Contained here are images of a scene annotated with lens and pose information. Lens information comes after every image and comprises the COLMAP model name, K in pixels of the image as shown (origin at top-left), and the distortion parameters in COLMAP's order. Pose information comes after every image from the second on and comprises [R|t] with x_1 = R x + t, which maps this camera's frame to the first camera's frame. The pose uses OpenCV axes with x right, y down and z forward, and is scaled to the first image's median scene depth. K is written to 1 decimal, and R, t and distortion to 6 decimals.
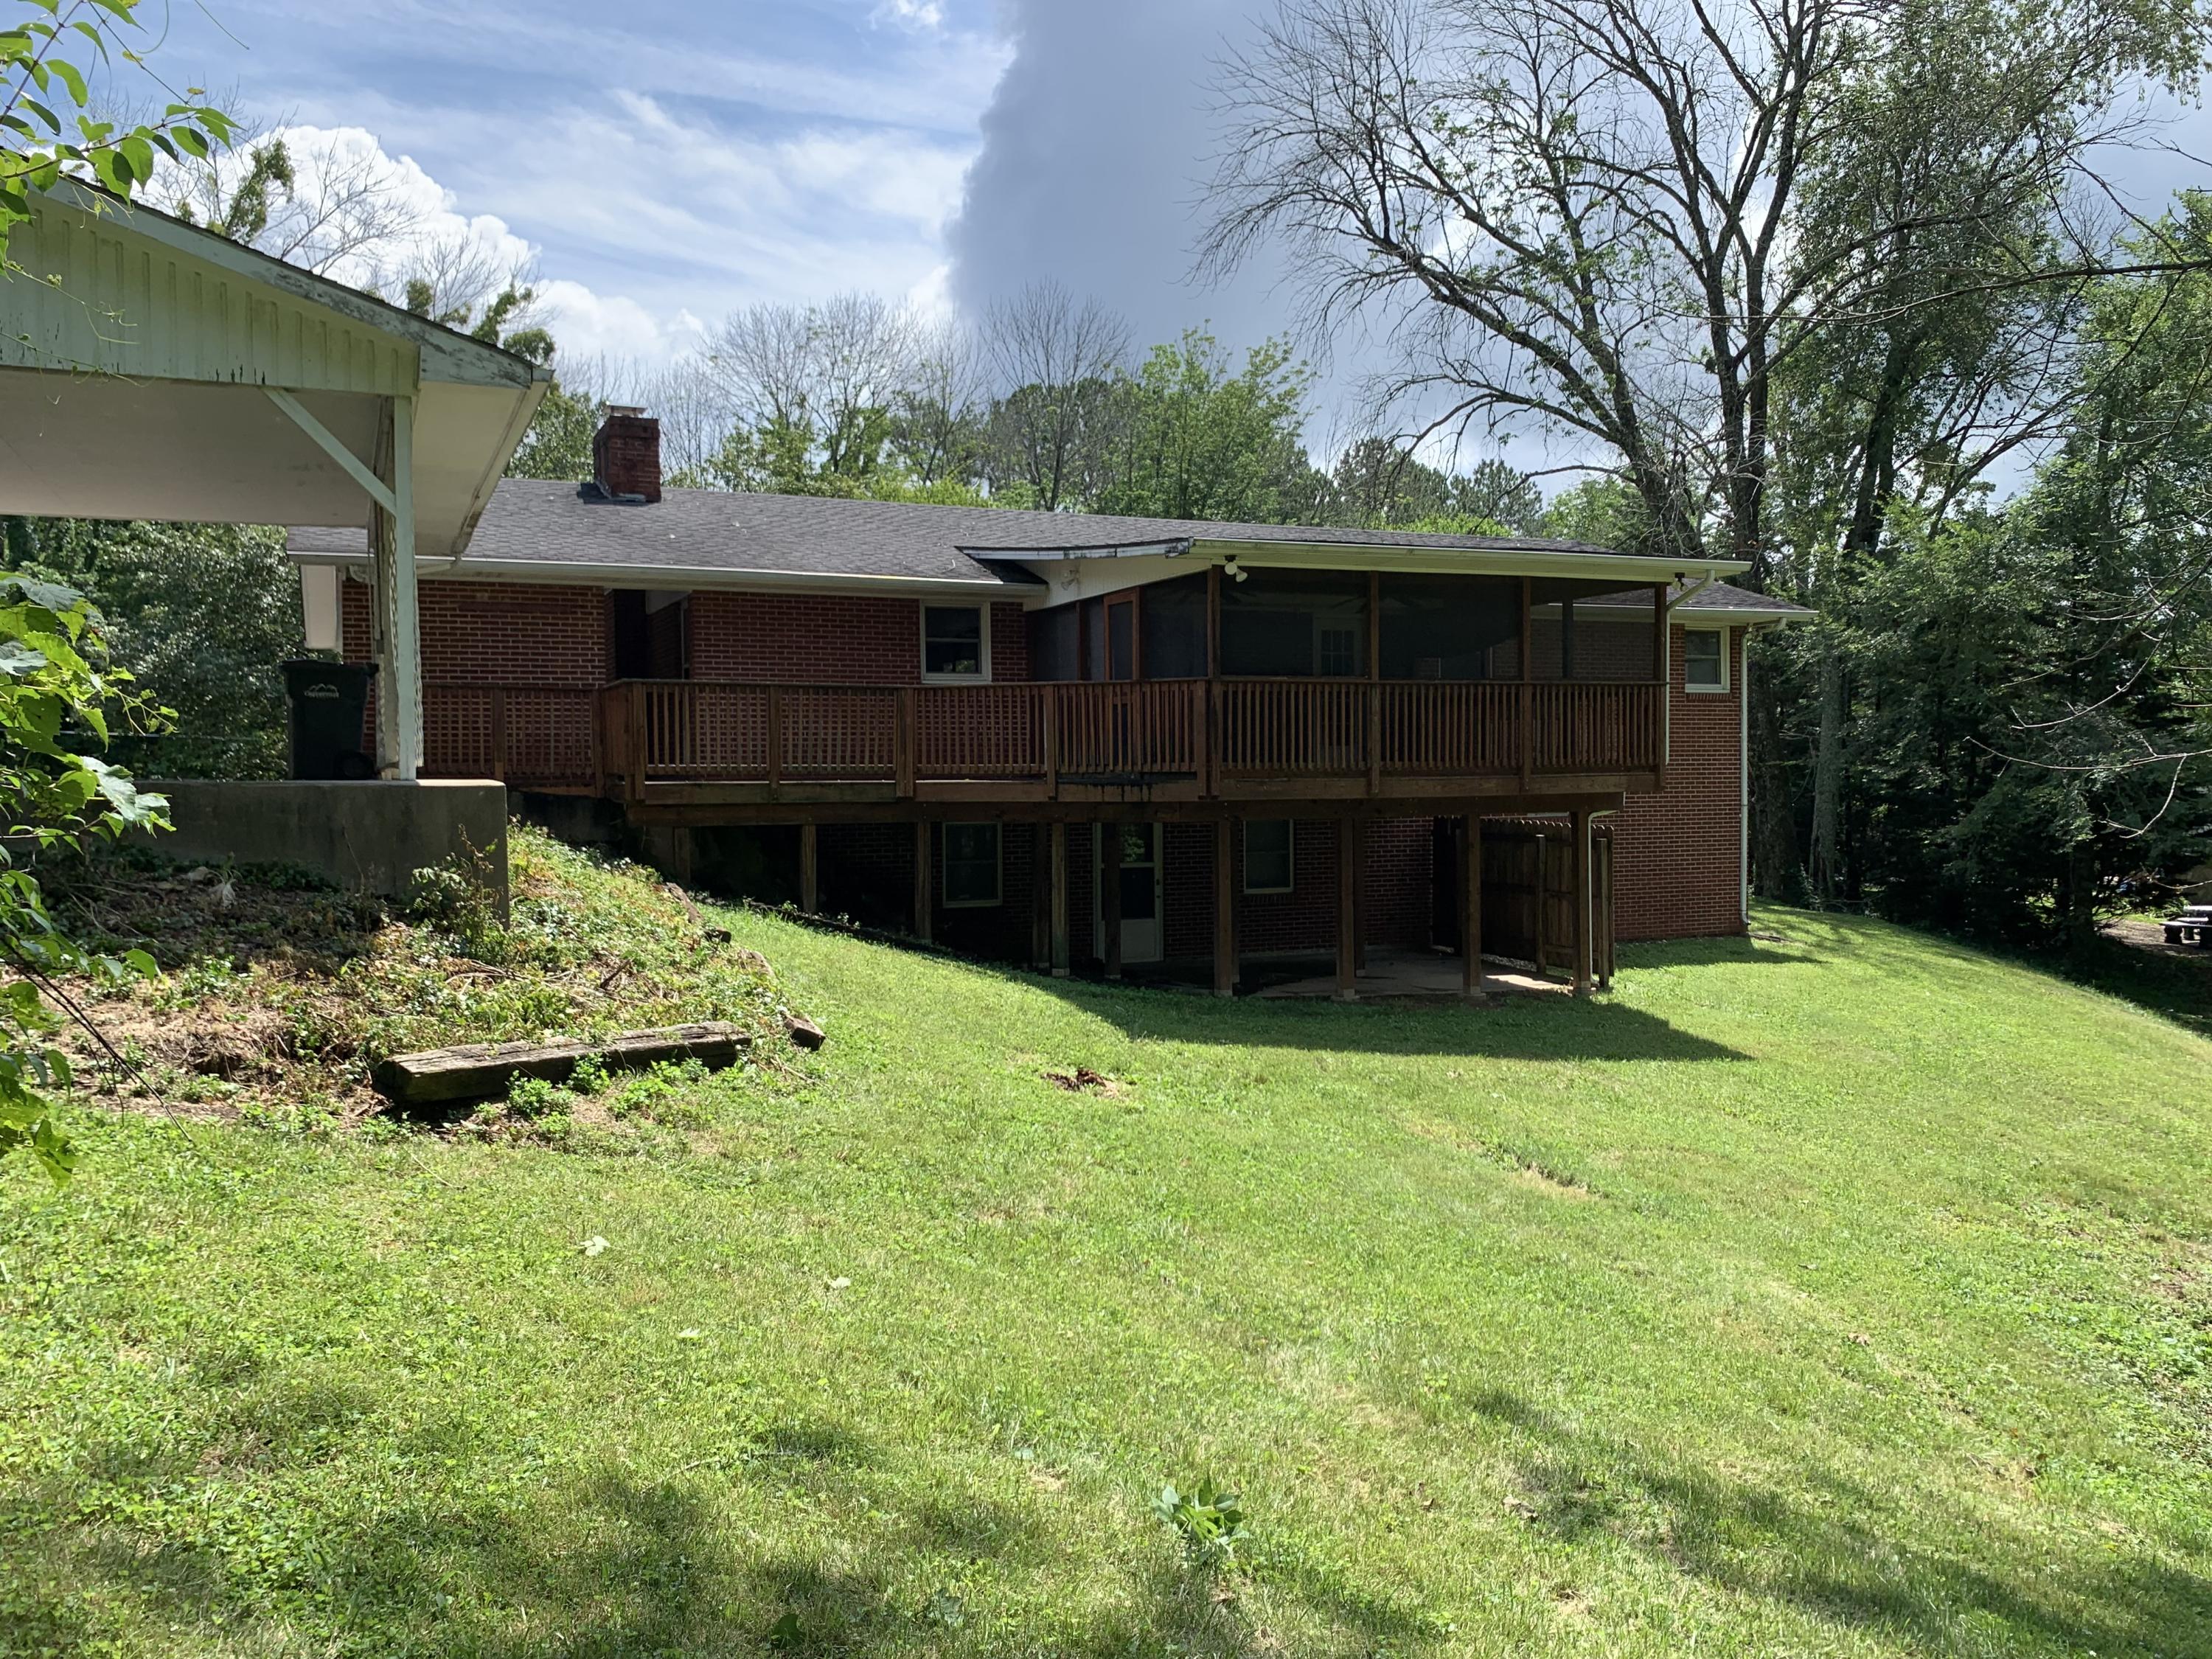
lens RADIAL K [[1698.0, 0, 1112.0], [0, 1698.0, 809.2], [0, 0, 1]] dist [0.059360, -0.072733]
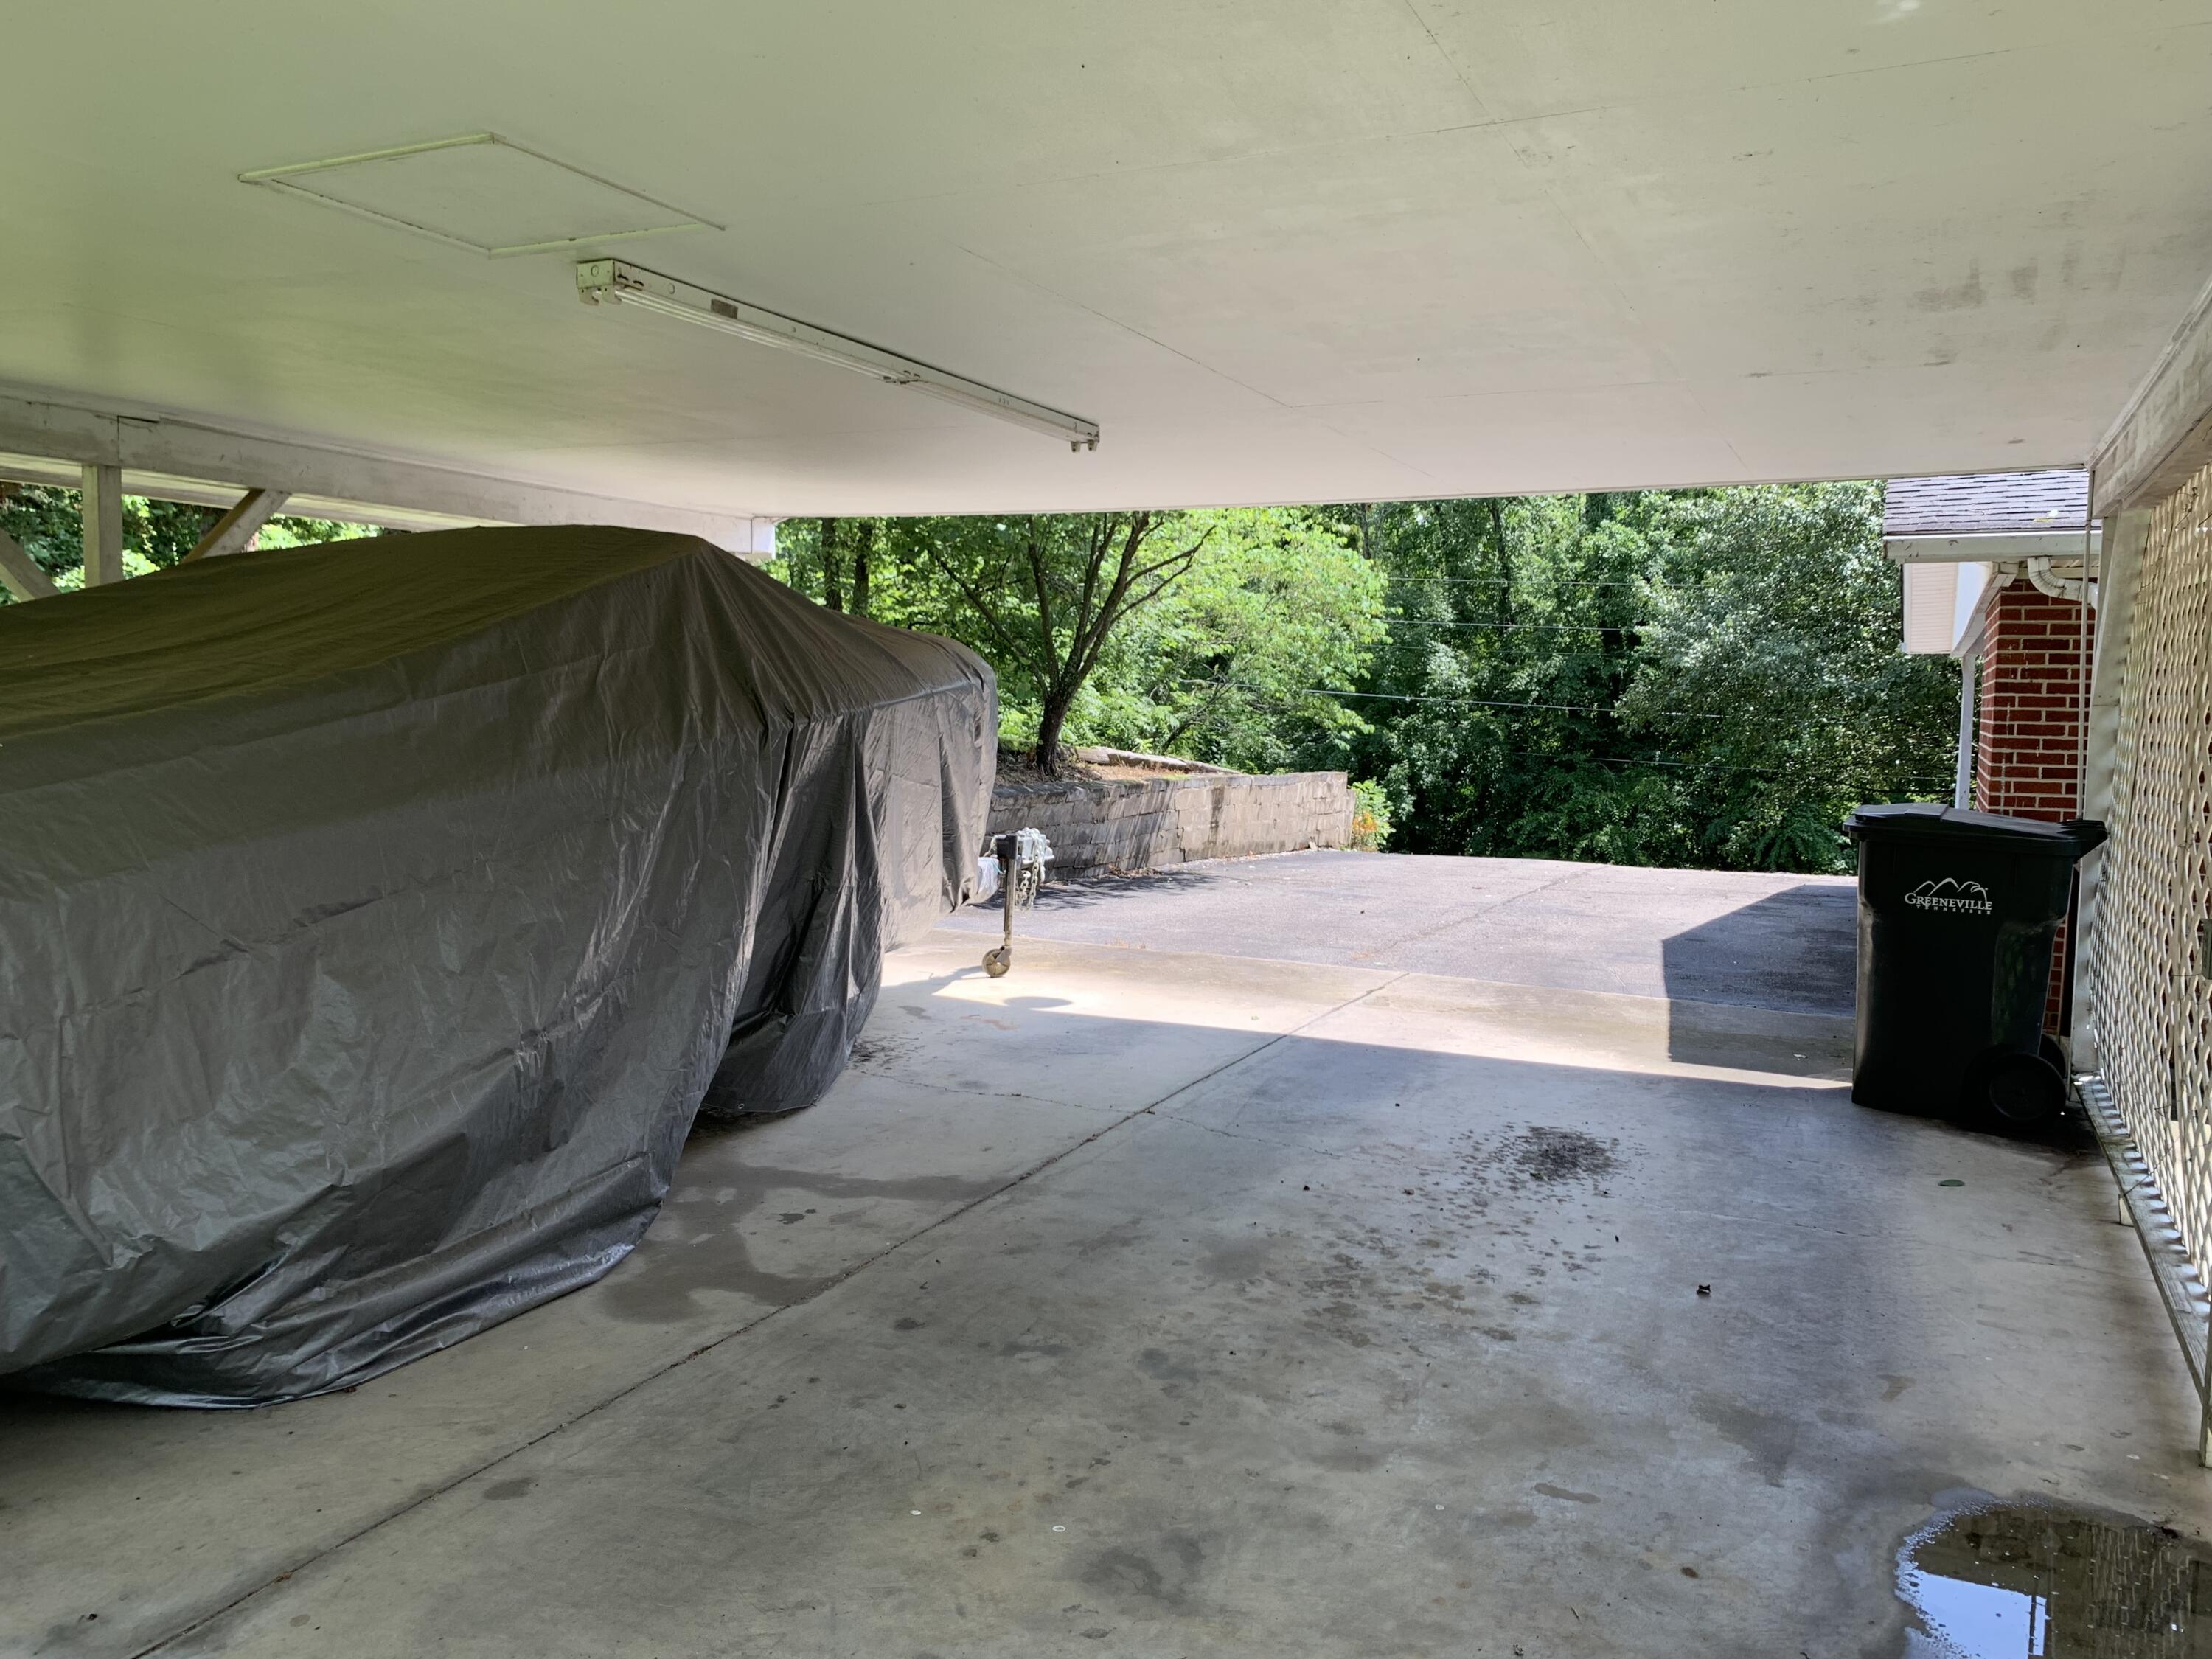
lens RADIAL K [[1698.0, 0, 1112.0], [0, 1698.0, 809.2], [0, 0, 1]] dist [0.059360, -0.072733]
pose [[0.649561, 0.067111, -0.757341, -0.135385], [-0.034265, 0.997669, 0.059018, -0.049430], [0.759537, -0.012385, 0.650347, 0.280343]]
